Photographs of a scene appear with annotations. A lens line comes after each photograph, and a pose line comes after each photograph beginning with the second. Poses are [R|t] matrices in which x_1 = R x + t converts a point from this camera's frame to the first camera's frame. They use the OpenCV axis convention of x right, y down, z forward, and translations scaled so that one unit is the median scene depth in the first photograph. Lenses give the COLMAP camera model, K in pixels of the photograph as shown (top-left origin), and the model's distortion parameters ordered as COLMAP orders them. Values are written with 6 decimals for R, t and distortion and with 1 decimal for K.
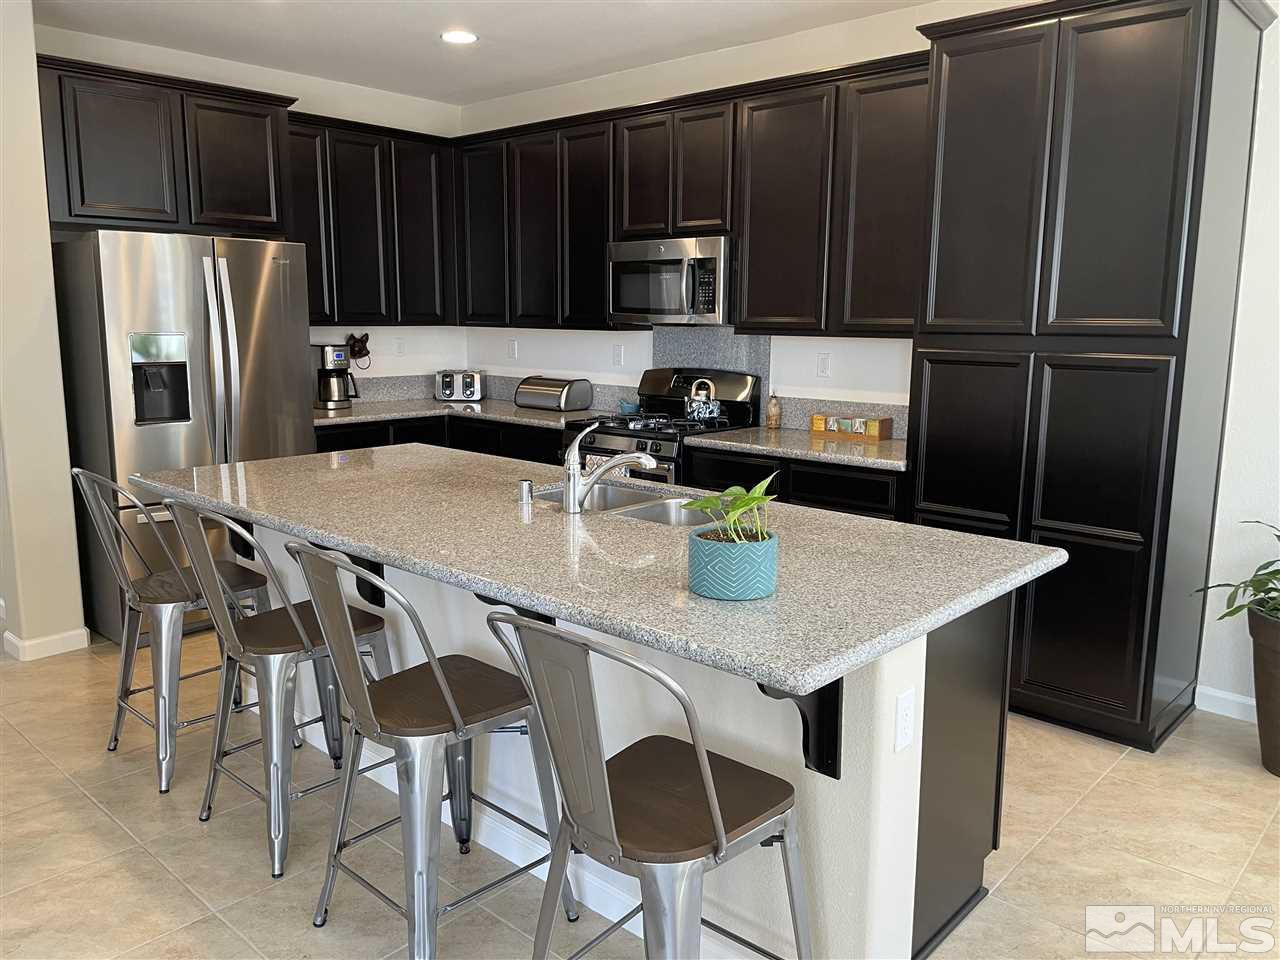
lens RADIAL K [[962.7, 0, 639.7], [0, 962.7, 478.2], [0, 0, 1]] dist [0.052292, -0.063527]
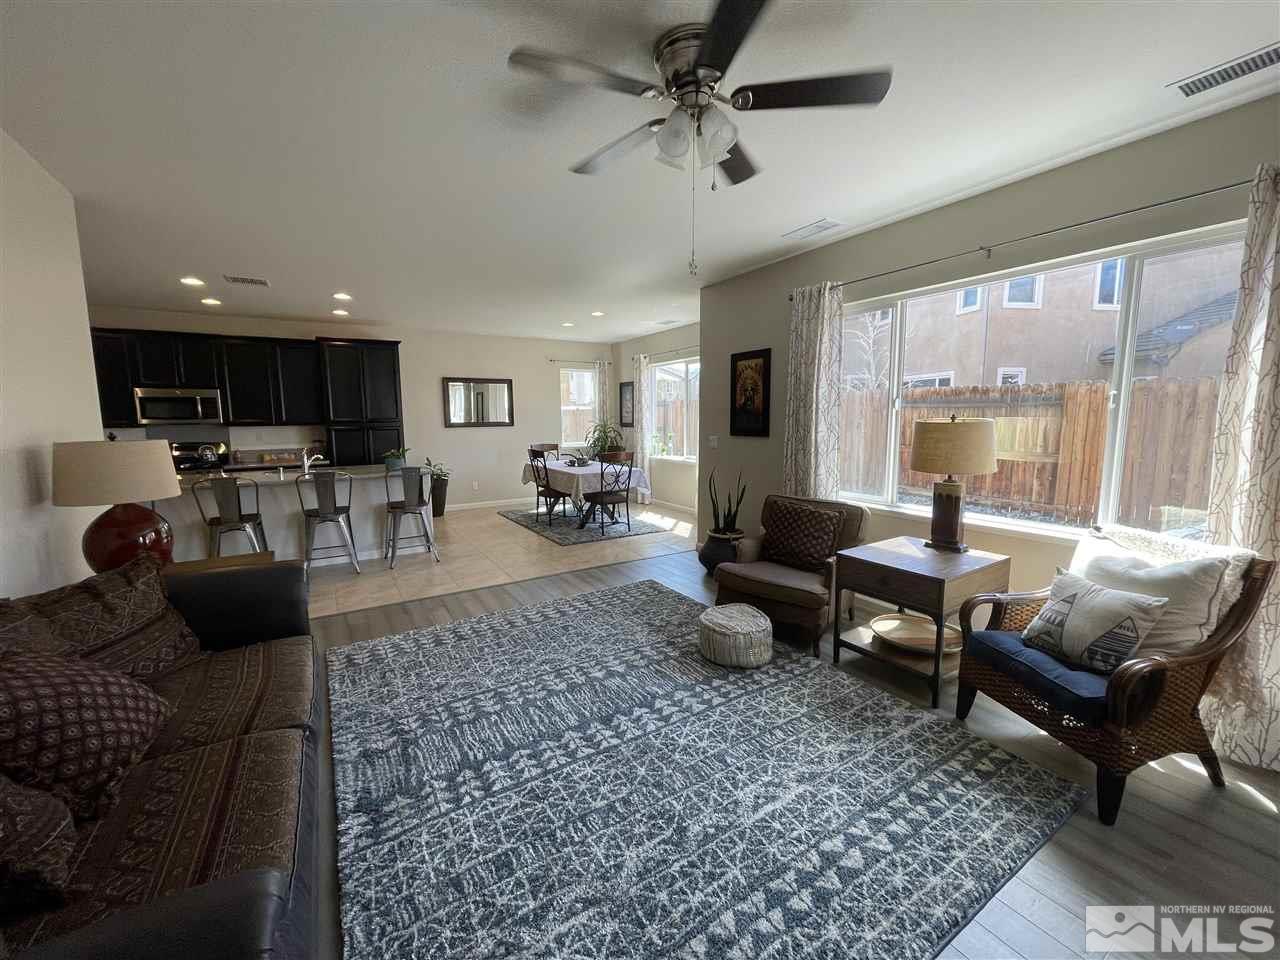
lens RADIAL K [[513.3, 0, 637.1], [0, 513.3, 474.4], [0, 0, 1]] dist [-0.001914, 0.000352]
pose [[0.279059, -0.119971, 0.952750, -1.142387], [0.178332, 0.981381, 0.071343, 0.092604], [-0.943570, 0.149997, 0.295258, -0.533793]]
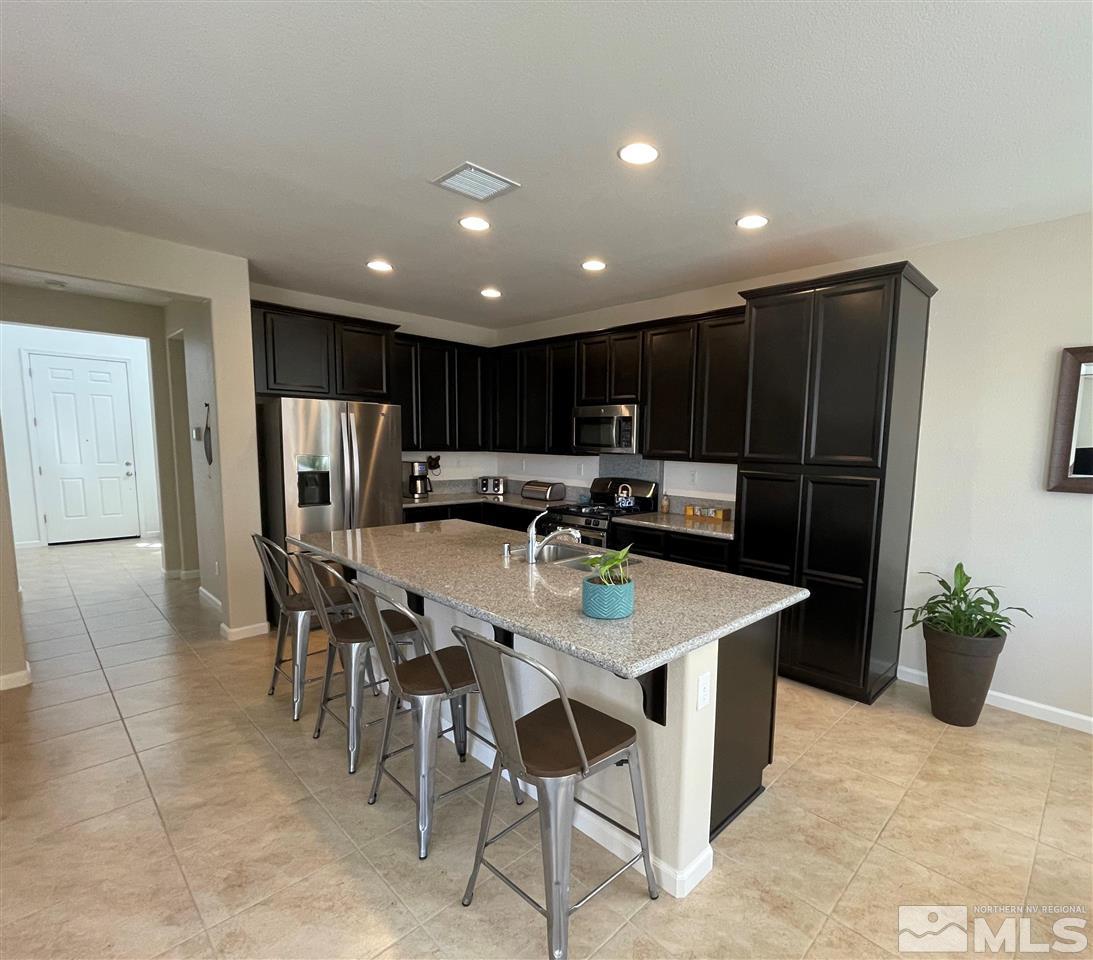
lens RADIAL K [[547.2, 0, 611.7], [0, 547.2, 512.4], [0, 0, 1]] dist [-0.006659, 0.000138]
pose [[0.999888, 0.014919, 0.001494, 0.052918], [-0.014839, 0.998917, -0.044103, -0.010077], [-0.002151, 0.044076, 0.999026, 0.010828]]
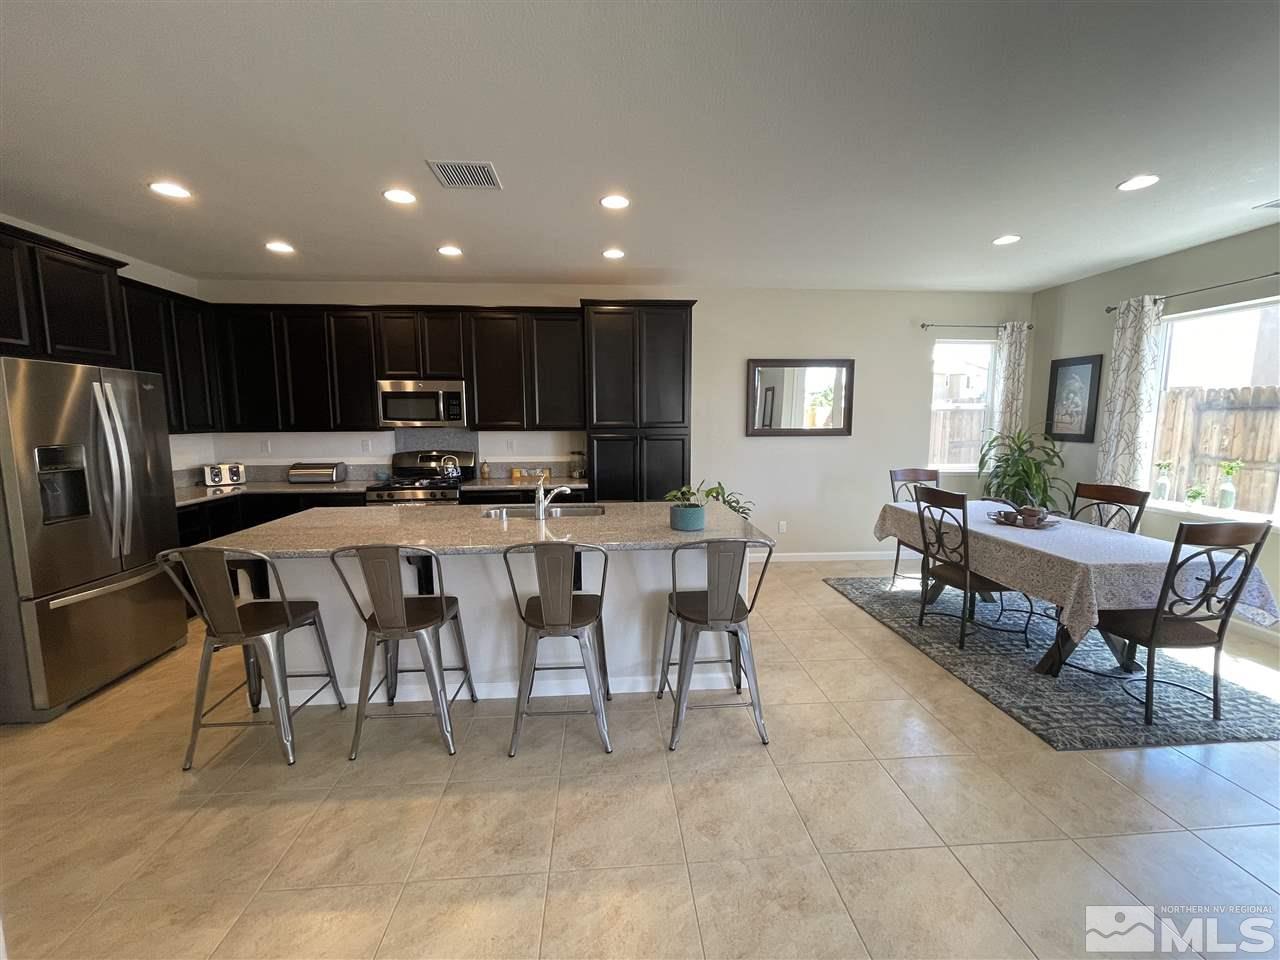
lens RADIAL K [[513.3, 0, 639.2], [0, 513.3, 478.0], [0, 0, 1]] dist [-0.001914, 0.000352]
pose [[0.688227, -0.093220, 0.719481, -0.516953], [0.133291, 0.991077, 0.000908, -0.016256], [-0.713146, 0.095275, 0.694511, 0.071256]]
